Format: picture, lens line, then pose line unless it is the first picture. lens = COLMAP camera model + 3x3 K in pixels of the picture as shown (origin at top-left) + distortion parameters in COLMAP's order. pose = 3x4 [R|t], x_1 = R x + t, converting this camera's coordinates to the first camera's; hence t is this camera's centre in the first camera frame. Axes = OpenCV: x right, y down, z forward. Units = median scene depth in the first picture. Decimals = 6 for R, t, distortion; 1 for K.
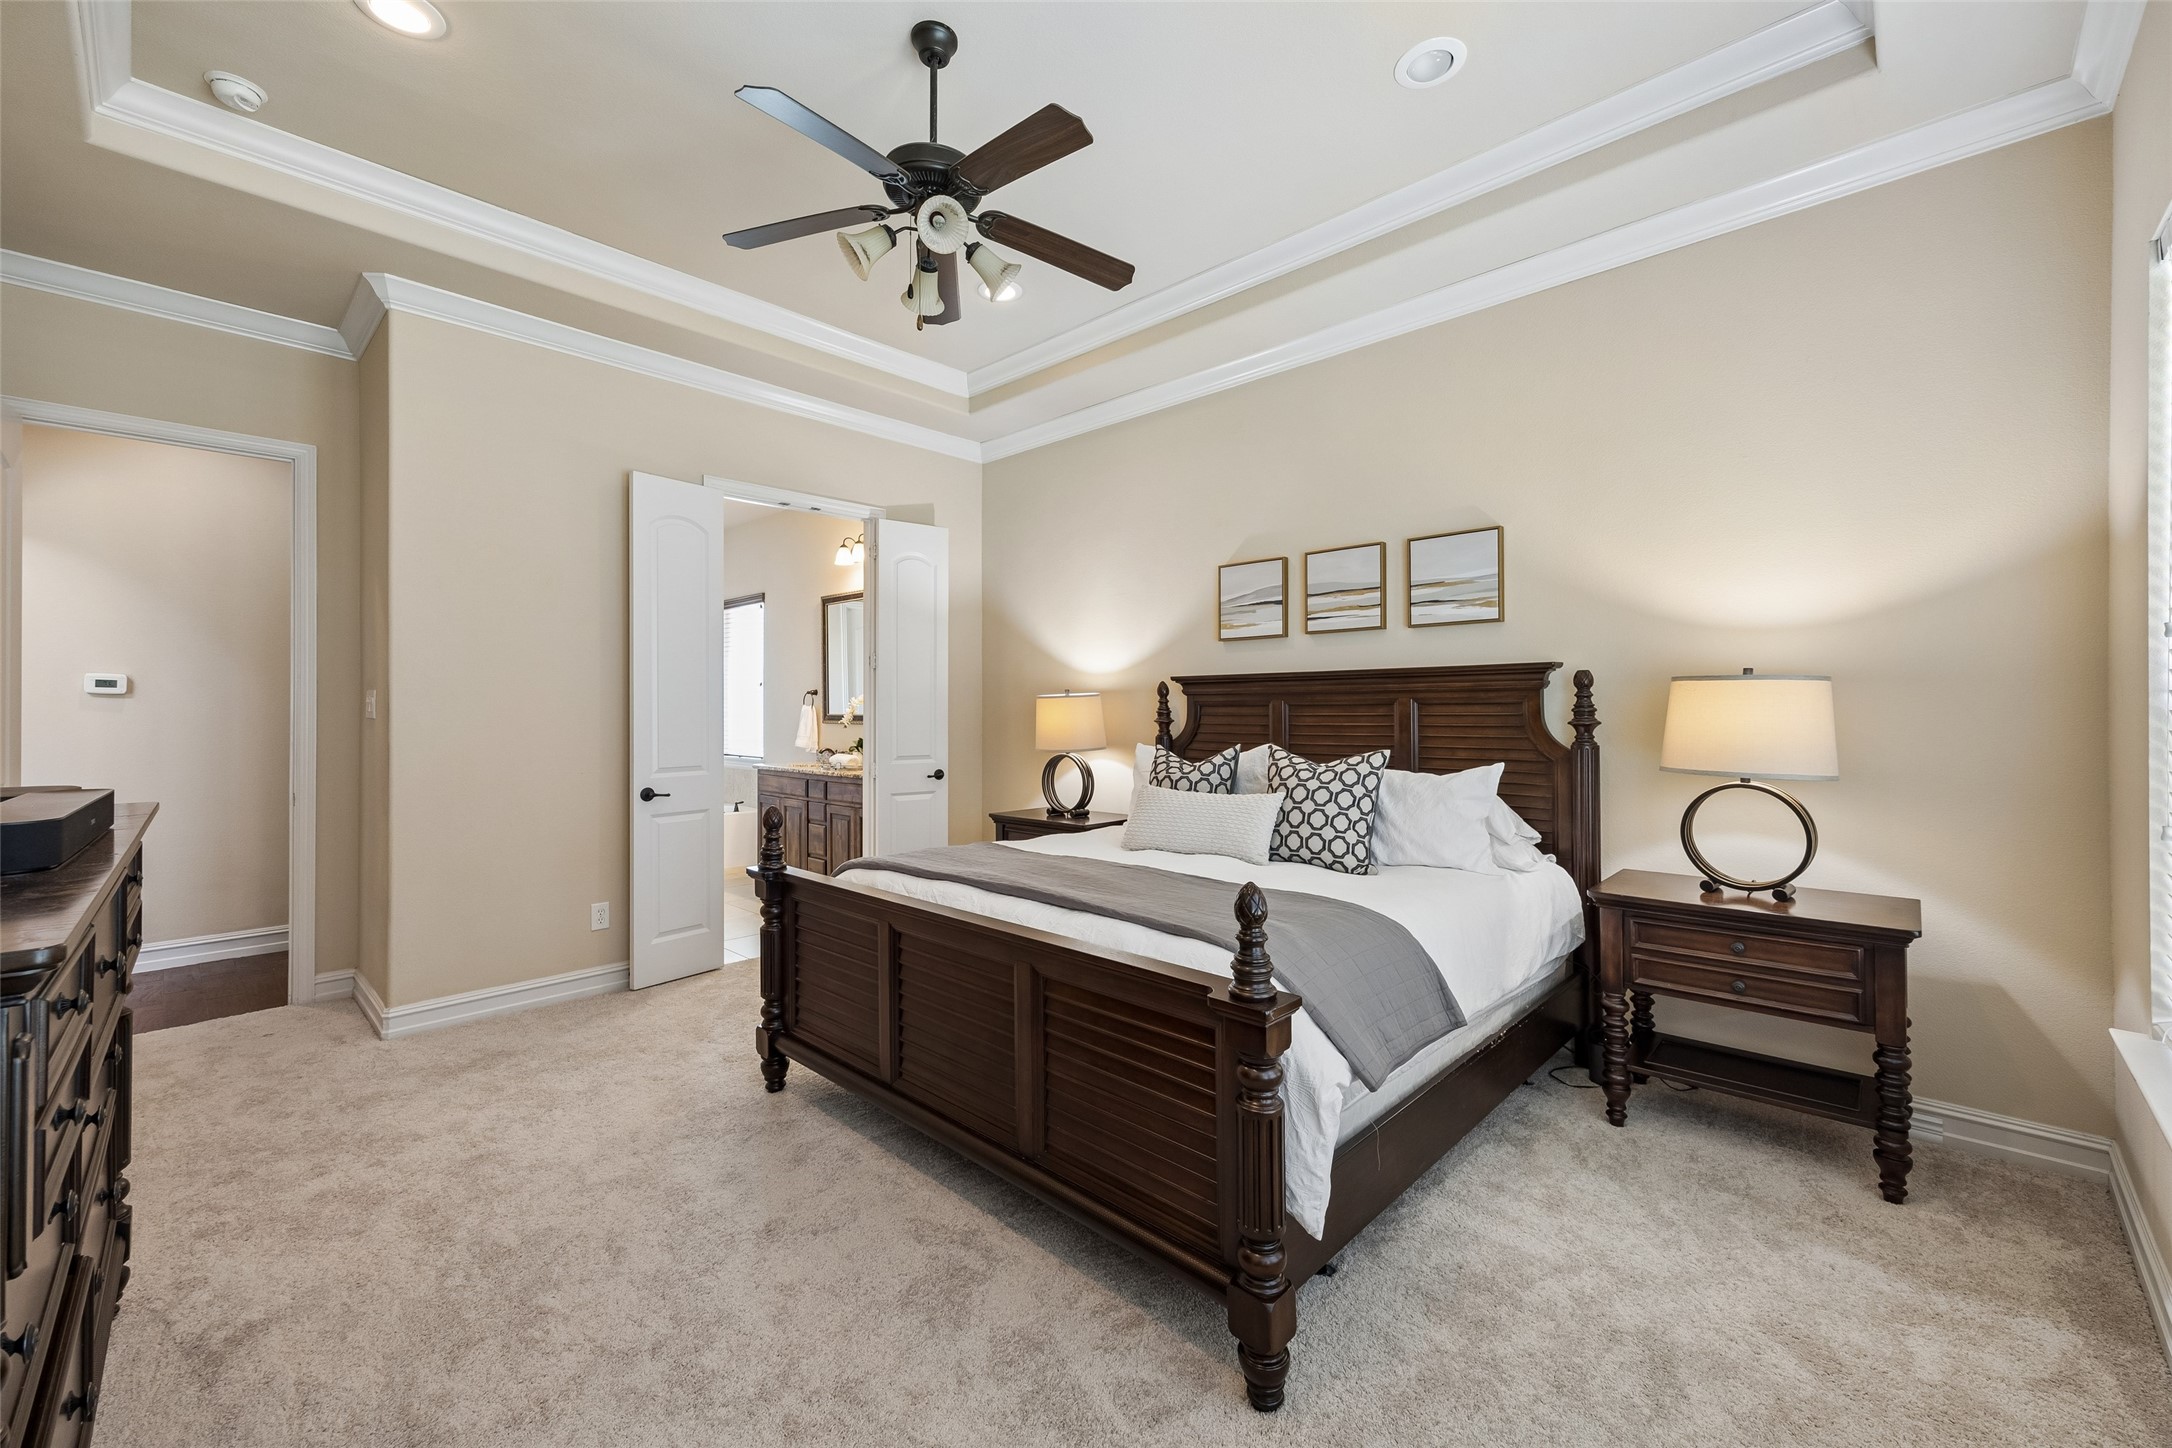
lens RADIAL K [[872.9, 0, 1086.0], [0, 872.9, 724.0], [0, 0, 1]] dist [-0.001128, -0.000145]
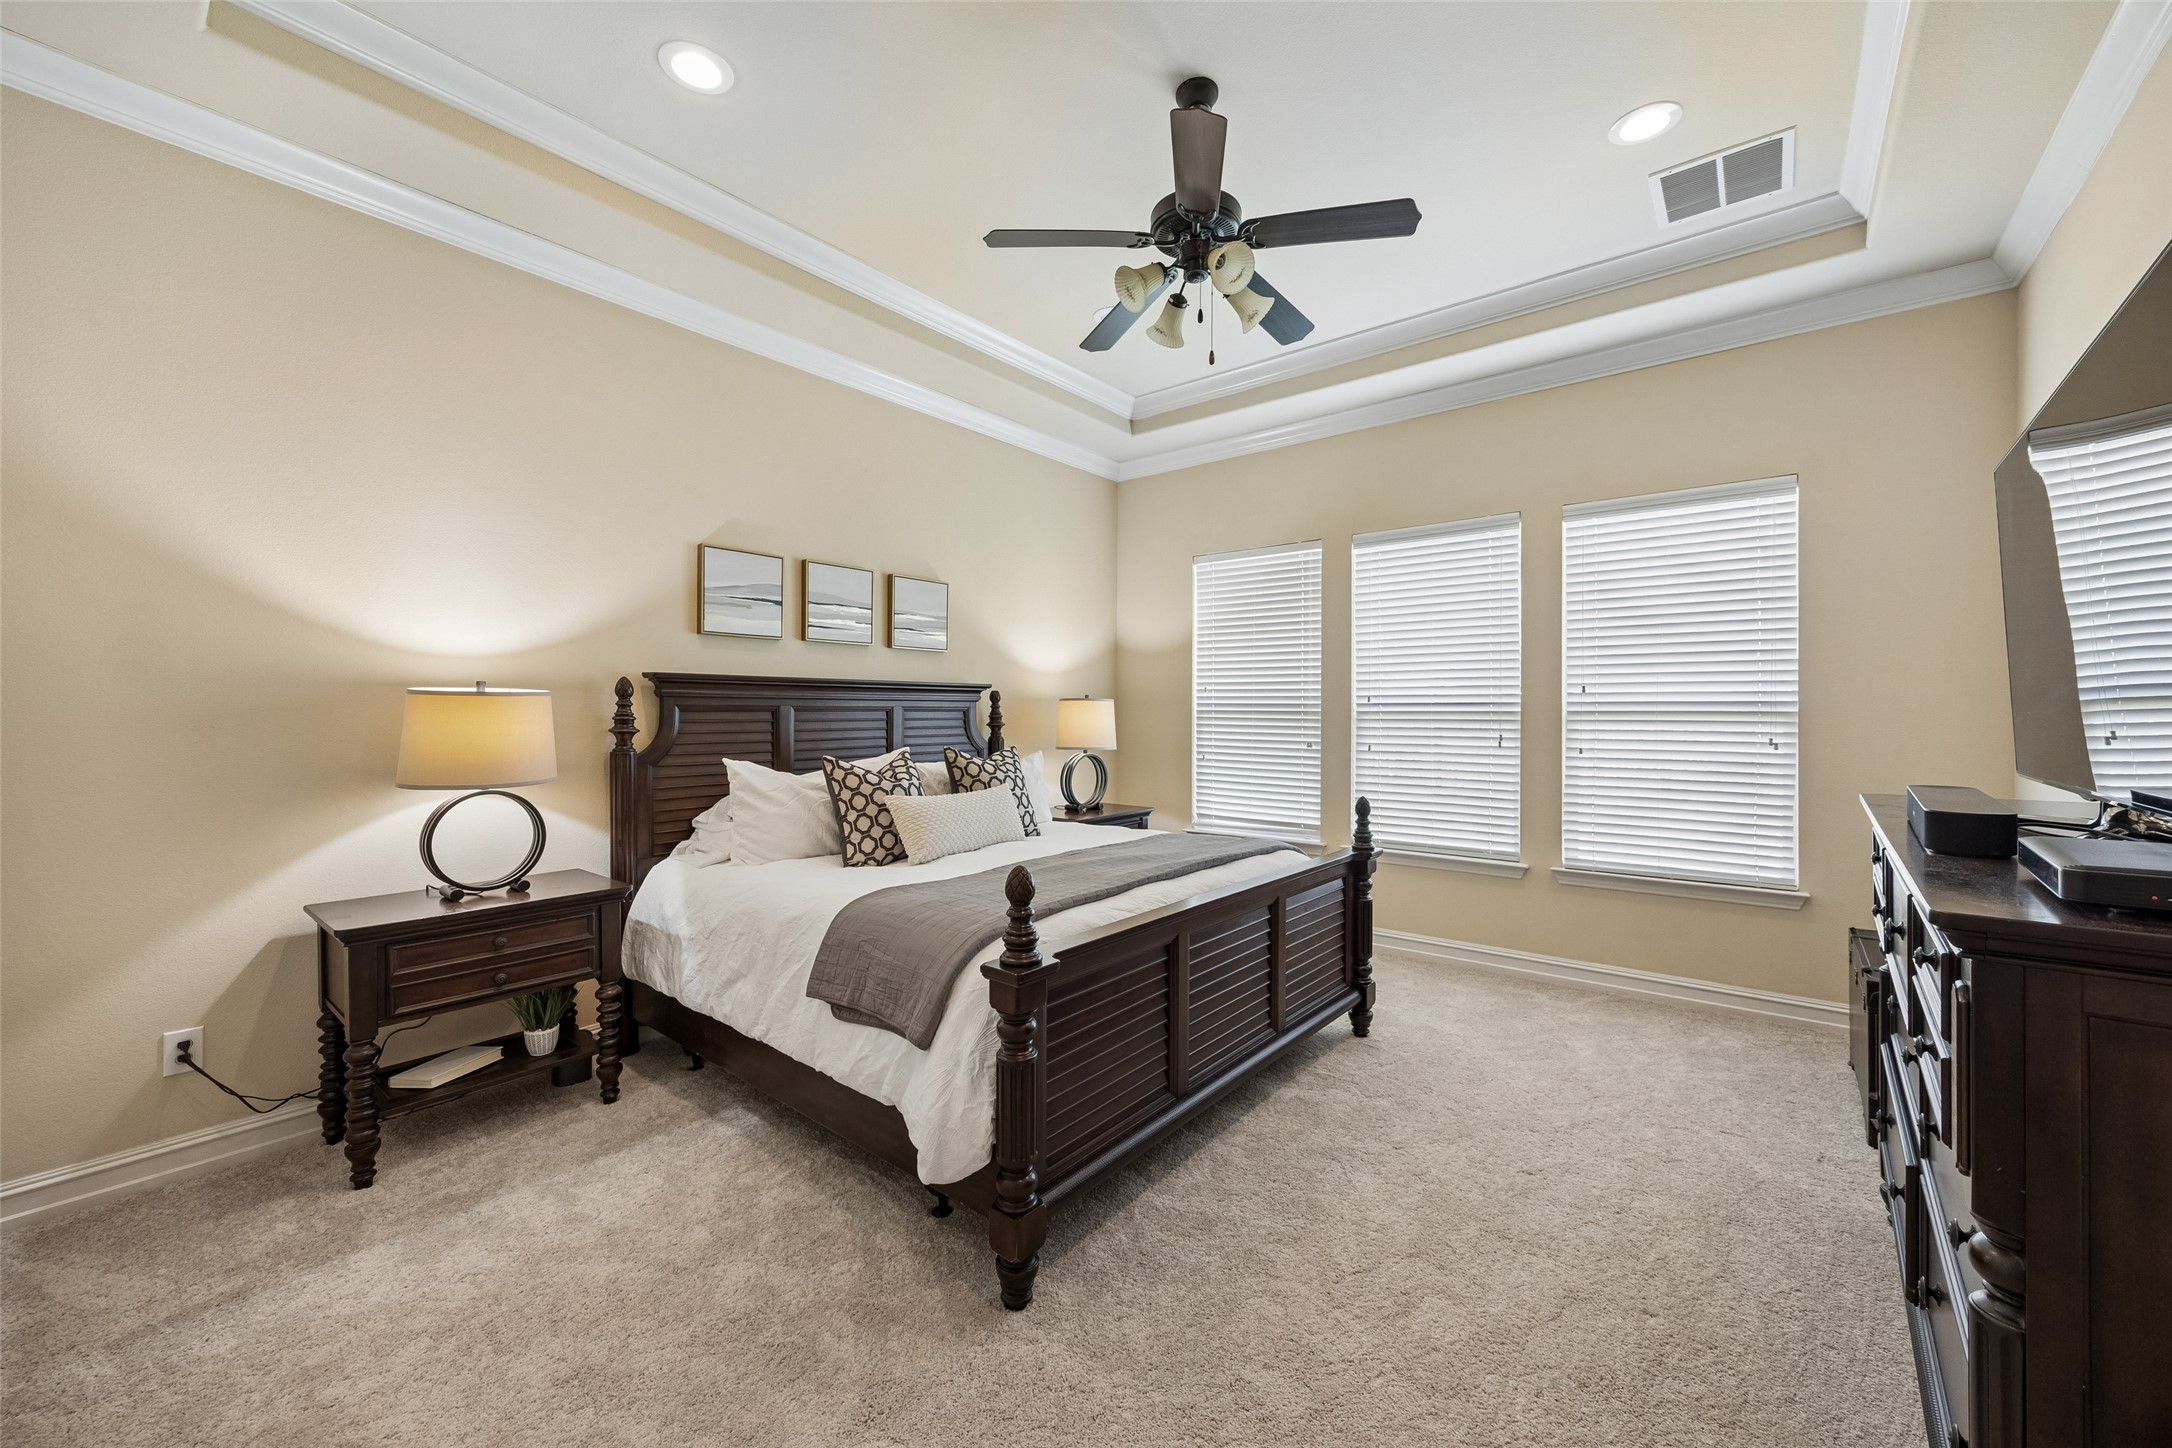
lens RADIAL K [[822.5, 0, 1093.6], [0, 822.5, 715.3], [0, 0, 1]] dist [-0.000836, -0.000436]
pose [[-0.082941, 0.007162, 0.996529, -0.637877], [0.022329, 0.999736, -0.005327, -0.004451], [-0.996304, 0.021810, -0.083079, 0.682349]]
